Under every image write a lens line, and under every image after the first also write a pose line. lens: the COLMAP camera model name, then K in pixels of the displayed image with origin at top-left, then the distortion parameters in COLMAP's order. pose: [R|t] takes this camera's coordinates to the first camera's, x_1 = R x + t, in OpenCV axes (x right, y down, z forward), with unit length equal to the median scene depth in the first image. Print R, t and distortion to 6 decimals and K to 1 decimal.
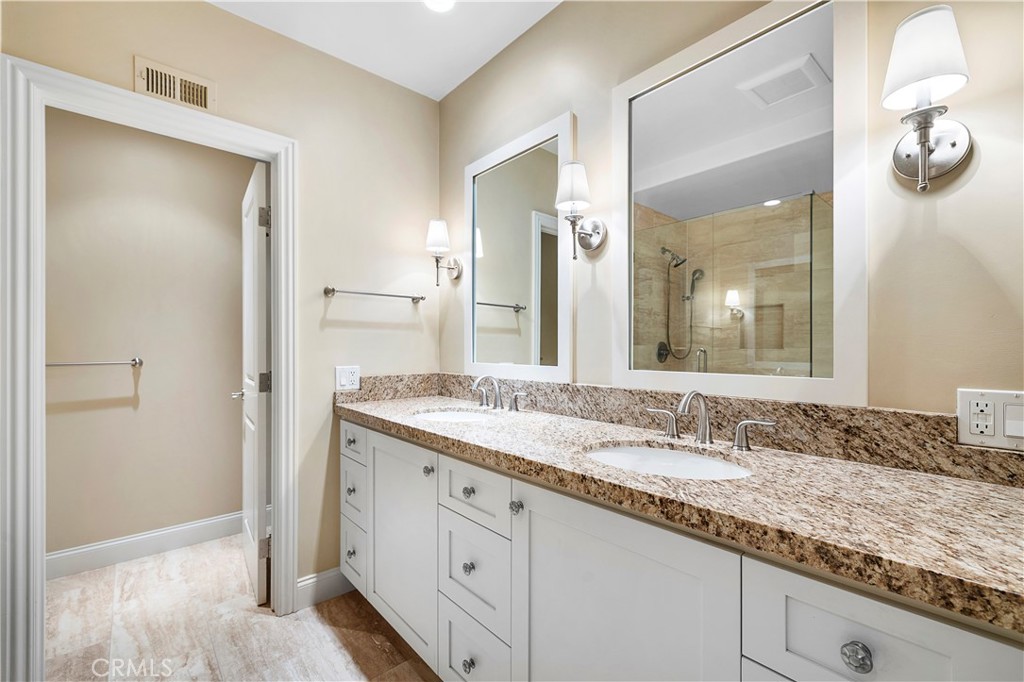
lens RADIAL K [[432.3, 0, 513.2], [0, 432.3, 346.7], [0, 0, 1]] dist [0.000346, -0.000100]
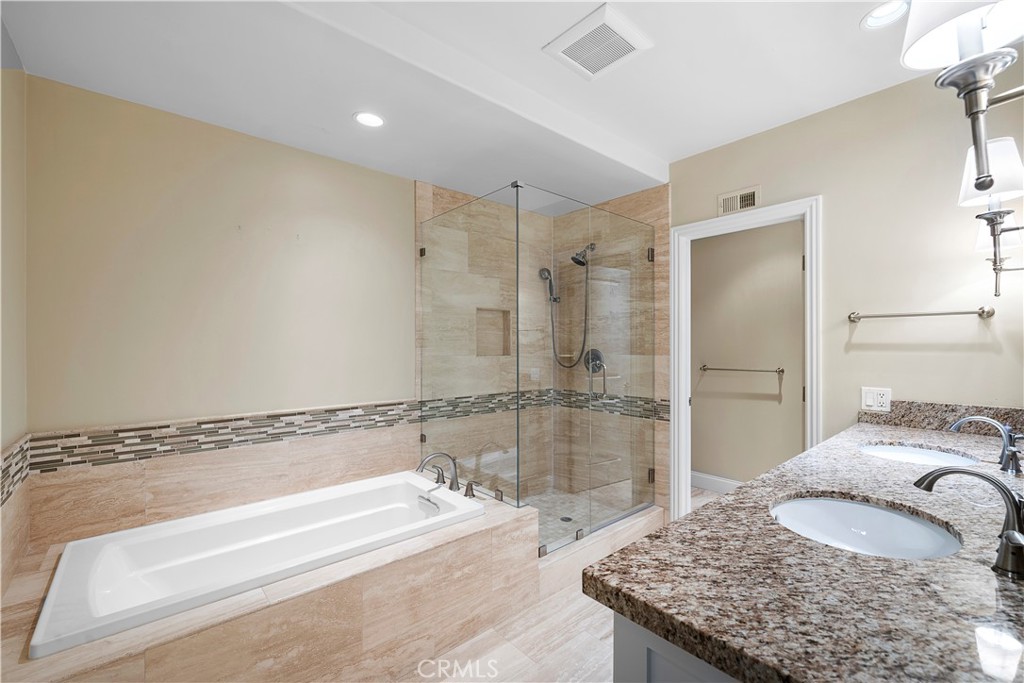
lens RADIAL K [[431.3, 0, 512.0], [0, 431.3, 341.5], [0, 0, 1]] dist [0.001609, 0.000312]
pose [[-0.007532, -0.008526, -0.999935, 0.901479], [0.003553, 0.999957, -0.008552, -0.082348], [0.999965, -0.003617, -0.007501, 0.196959]]
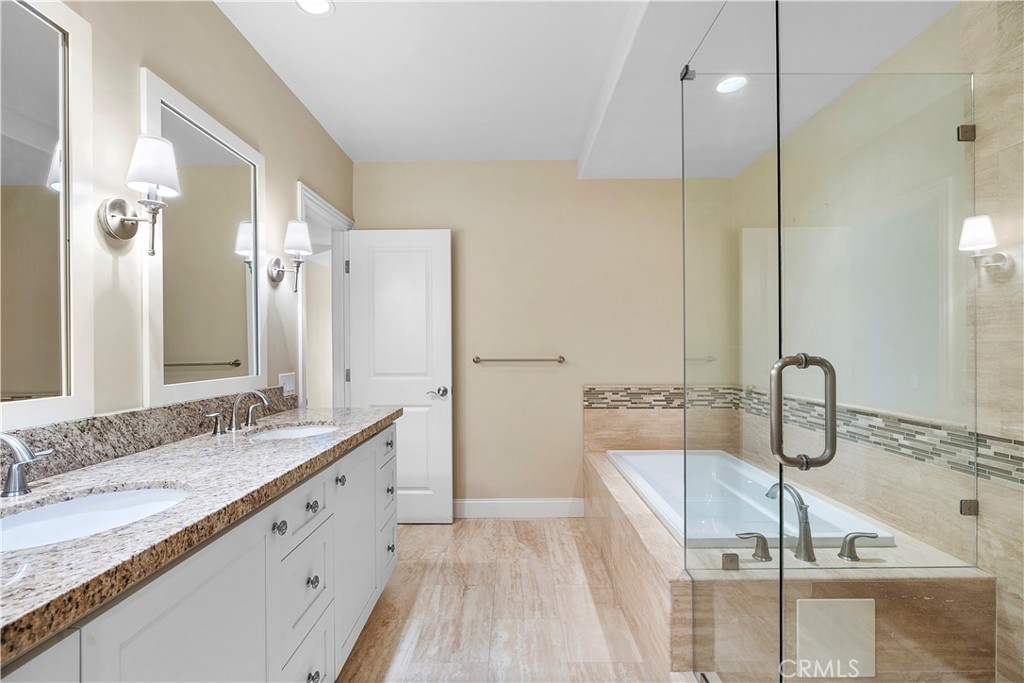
lens RADIAL K [[501.2, 0, 512.0], [0, 501.2, 341.5], [0, 0, 1]] dist [-0.000134, 0.000008]
pose [[-0.749142, 0.010901, 0.662320, -1.022334], [0.004023, 0.999921, -0.011906, -0.026986], [-0.662397, -0.006255, -0.749126, 1.303300]]
